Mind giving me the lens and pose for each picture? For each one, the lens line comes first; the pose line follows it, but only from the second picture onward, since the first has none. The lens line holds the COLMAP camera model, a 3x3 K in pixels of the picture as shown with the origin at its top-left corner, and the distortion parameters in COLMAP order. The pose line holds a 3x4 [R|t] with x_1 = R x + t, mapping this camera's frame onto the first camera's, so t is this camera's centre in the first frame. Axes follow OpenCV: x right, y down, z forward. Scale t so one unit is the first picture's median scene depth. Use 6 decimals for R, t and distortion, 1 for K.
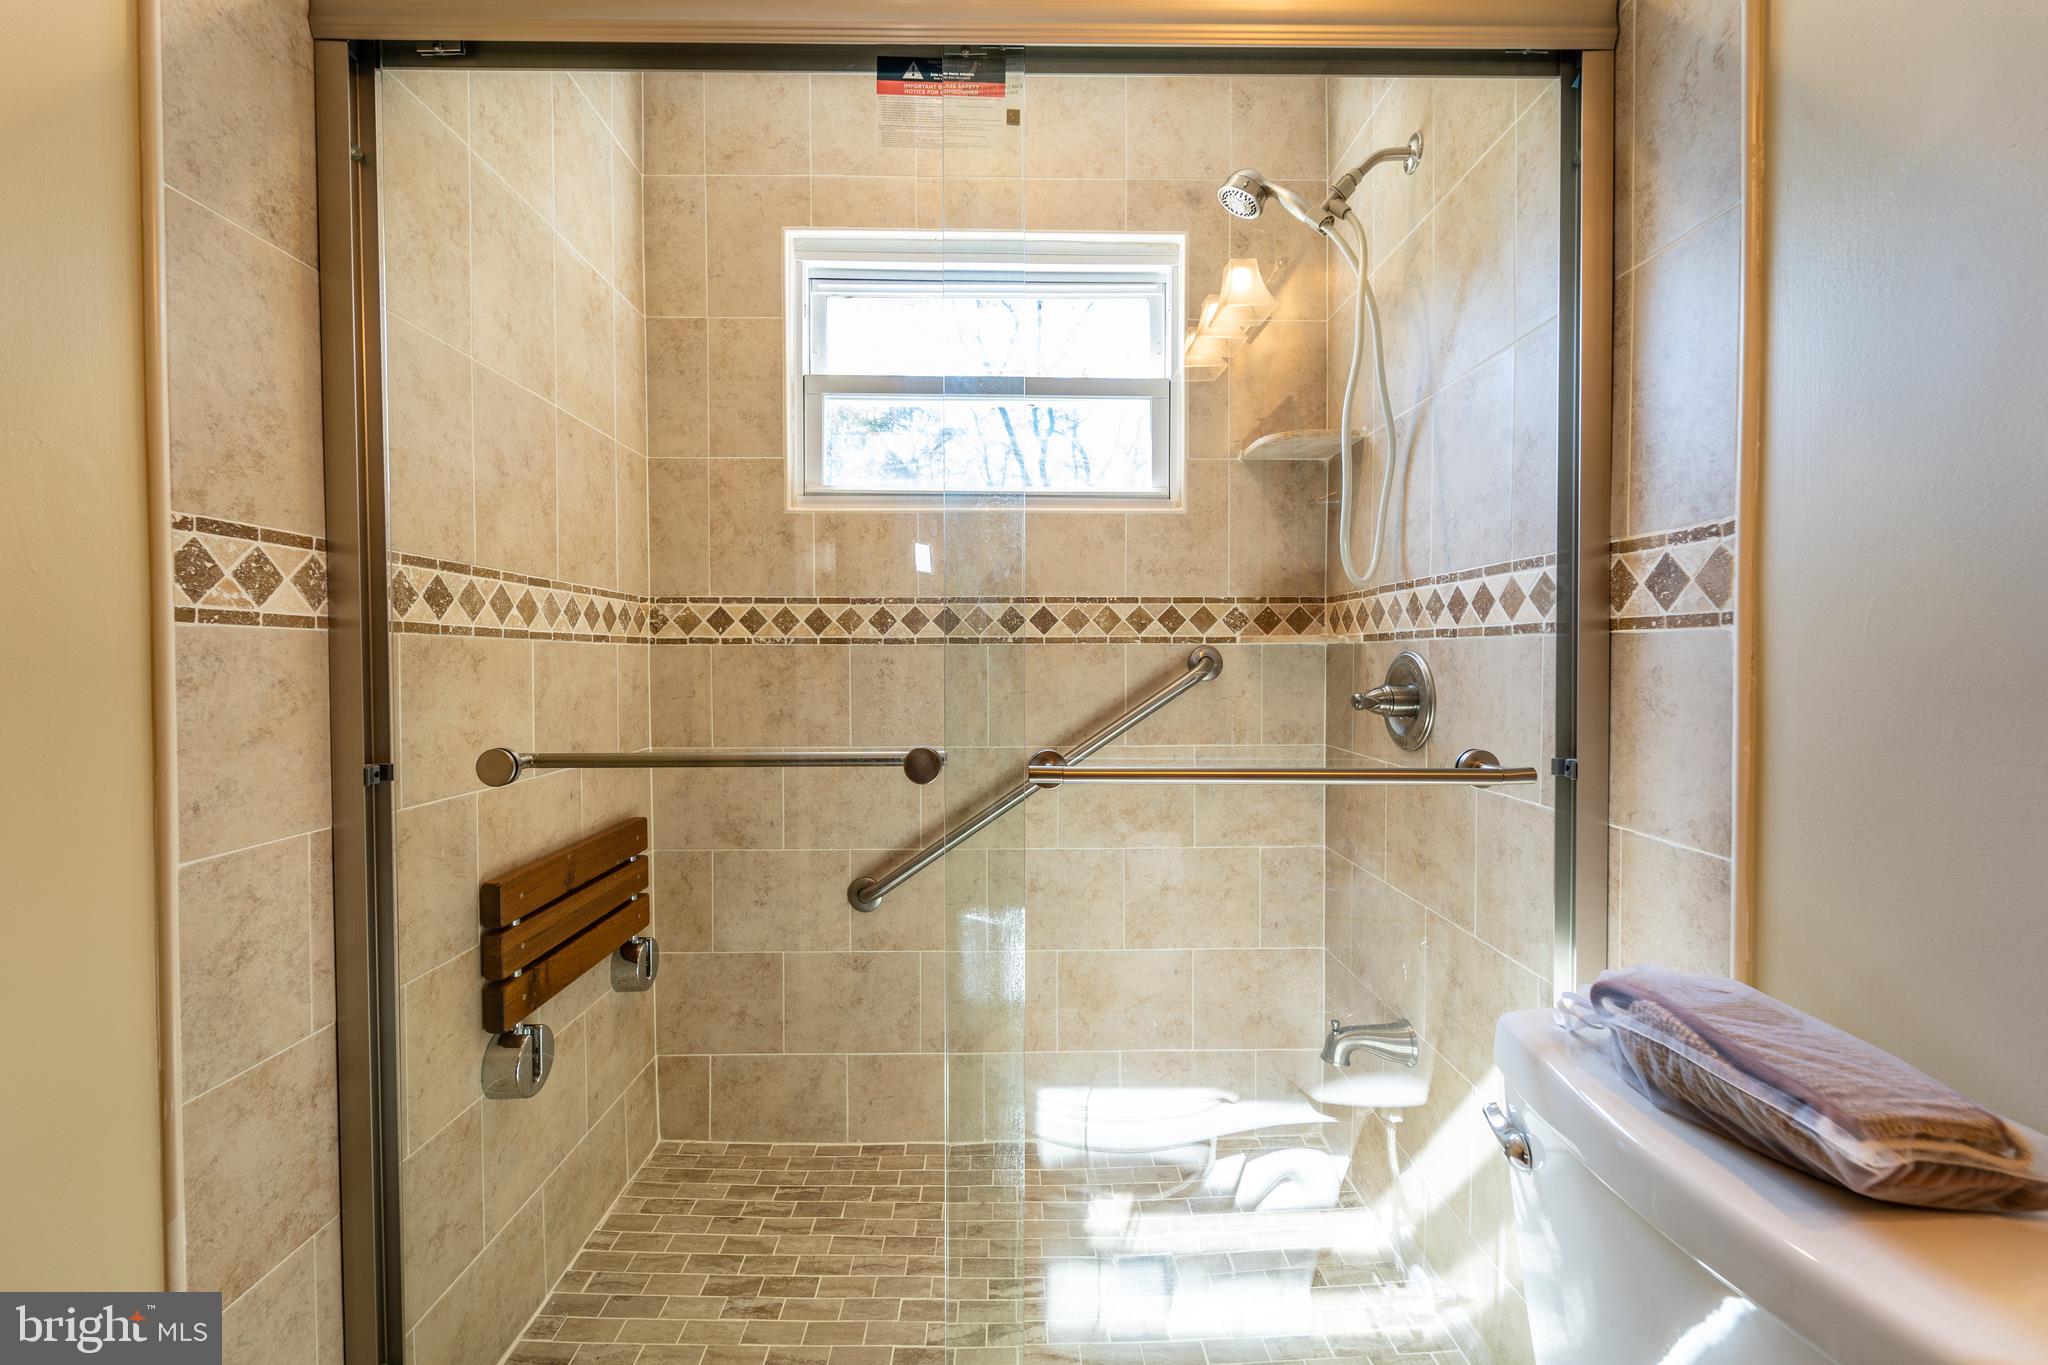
lens RADIAL K [[829.8, 0, 1013.3], [0, 829.8, 677.4], [0, 0, 1]] dist [0.009328, -0.006423]
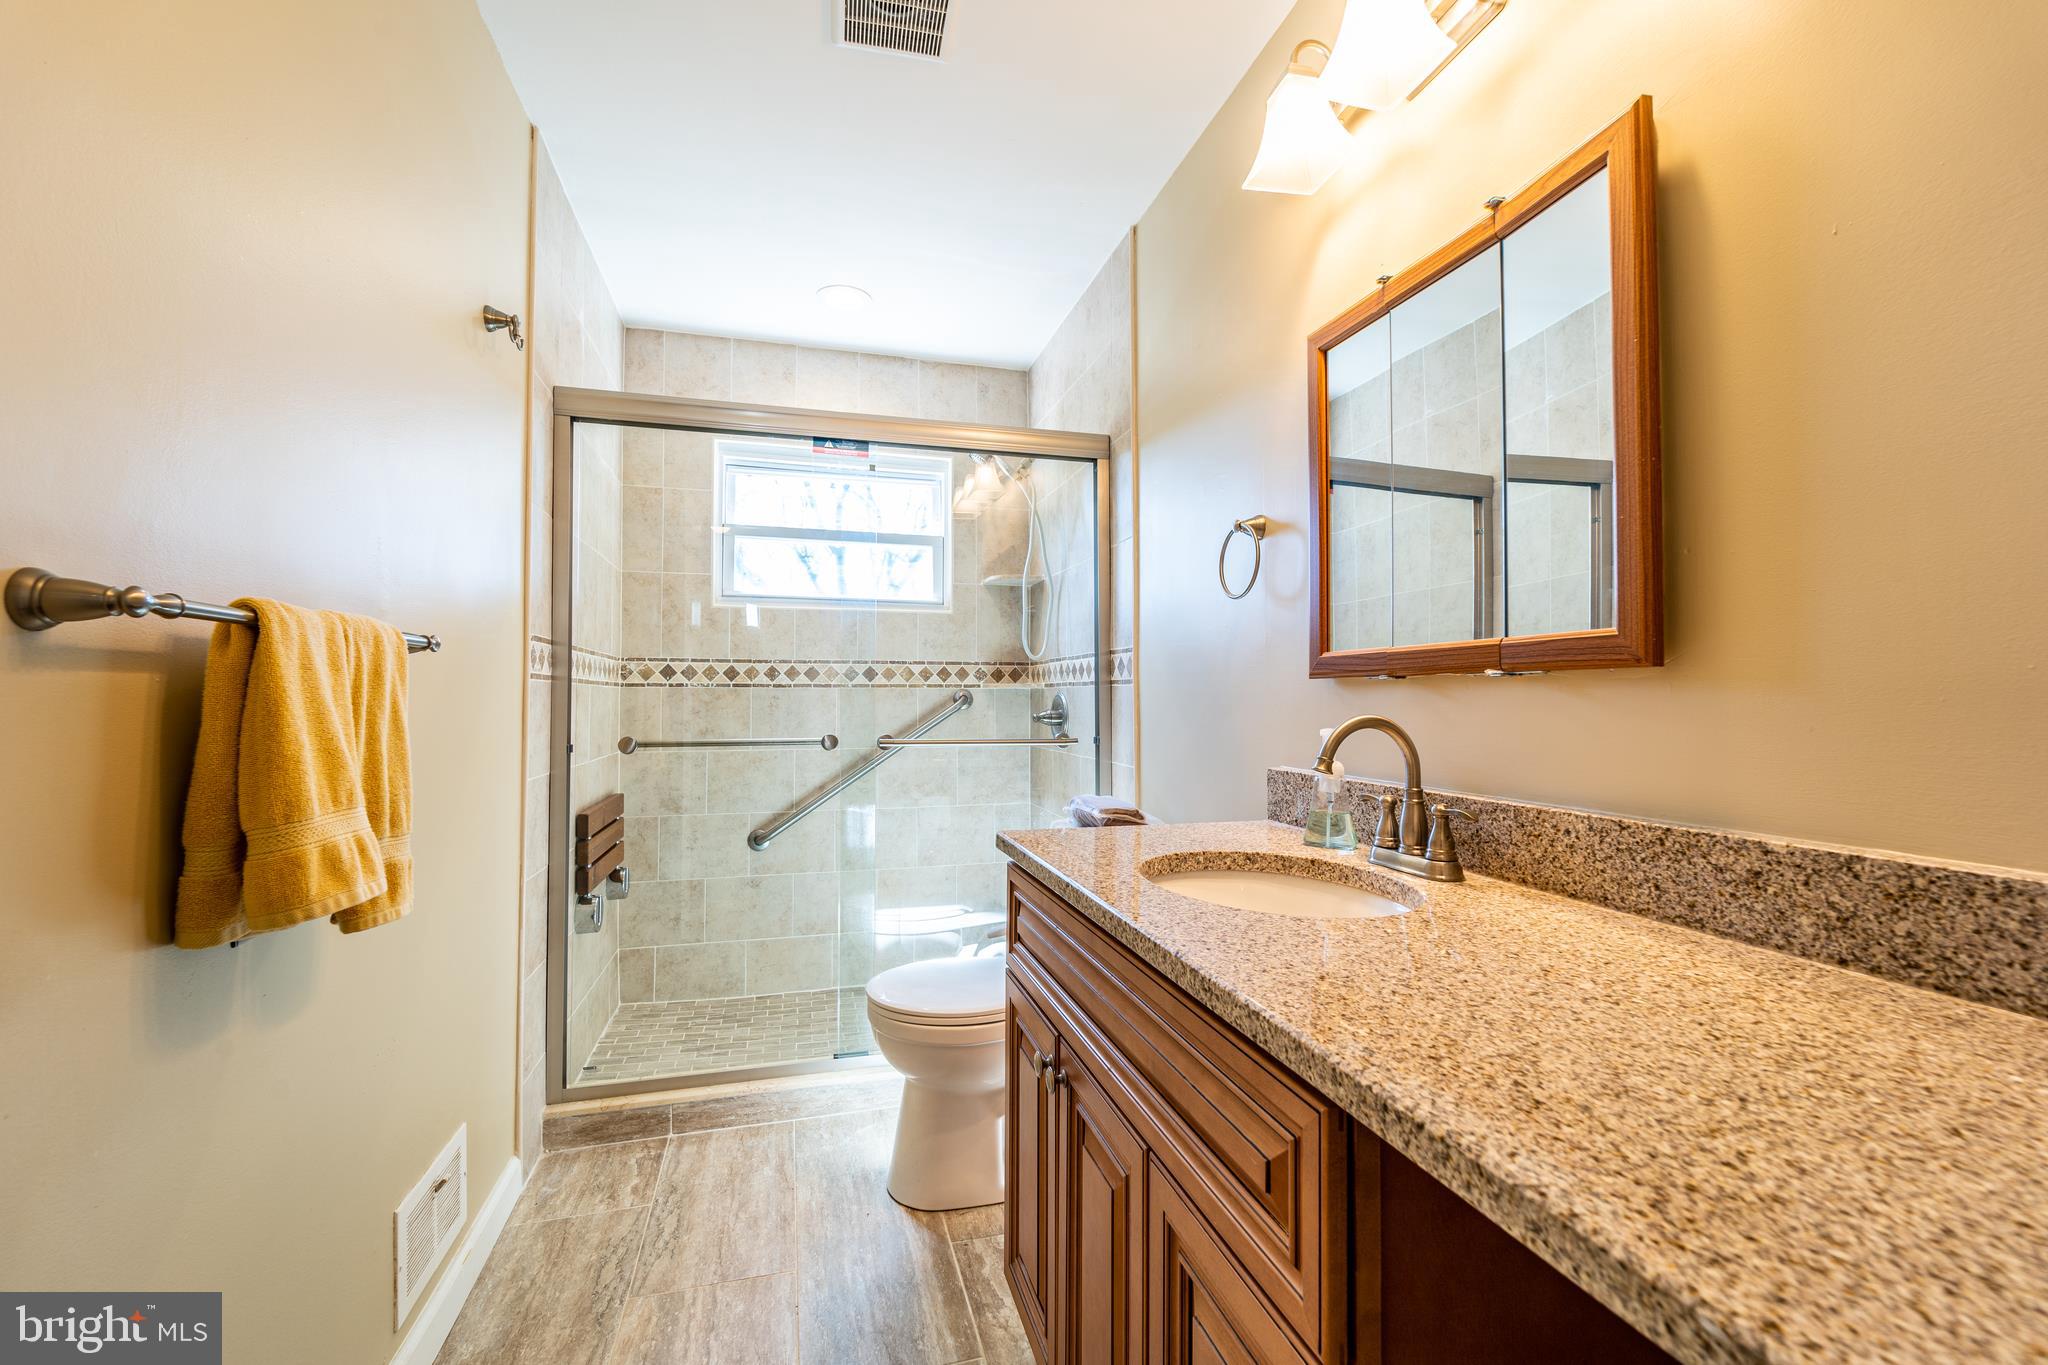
lens RADIAL K [[829.8, 0, 1013.3], [0, 829.8, 677.4], [0, 0, 1]] dist [0.009328, -0.006423]
pose [[0.967836, 0.008115, 0.251450, -0.108279], [0.004326, 0.998795, -0.048883, 0.023166], [-0.251543, 0.048399, 0.966635, -0.729746]]
